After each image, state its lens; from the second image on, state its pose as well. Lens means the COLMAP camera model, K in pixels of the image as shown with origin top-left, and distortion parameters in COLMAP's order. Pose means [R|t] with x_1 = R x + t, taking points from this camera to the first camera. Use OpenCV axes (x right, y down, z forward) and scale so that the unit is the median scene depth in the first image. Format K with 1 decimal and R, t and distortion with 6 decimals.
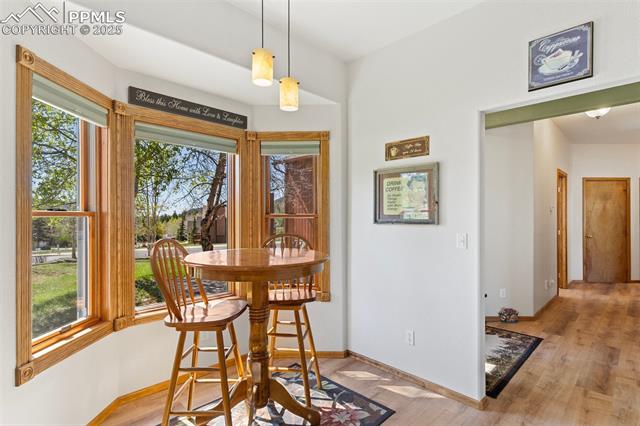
lens RADIAL K [[316.4, 0, 317.5], [0, 316.4, 216.8], [0, 0, 1]] dist [-0.006575, 0.000681]
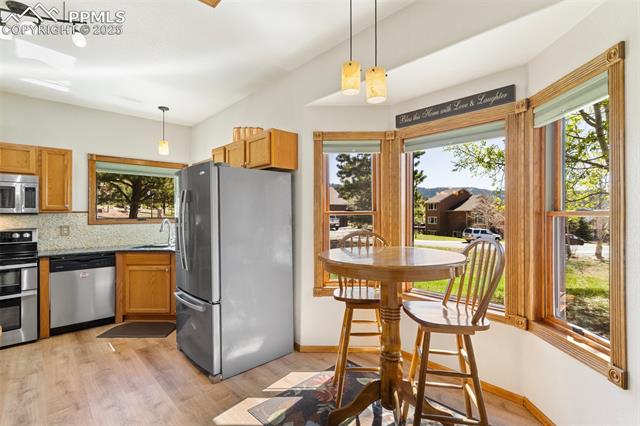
lens RADIAL K [[310.7, 0, 320.8], [0, 310.7, 215.7], [0, 0, 1]] dist [0.013564, -0.000778]
pose [[-0.007218, 0.003961, -0.999966, 0.637264], [0.007961, 0.999961, 0.003904, -0.002990], [0.999942, -0.007932, -0.007249, 0.620330]]
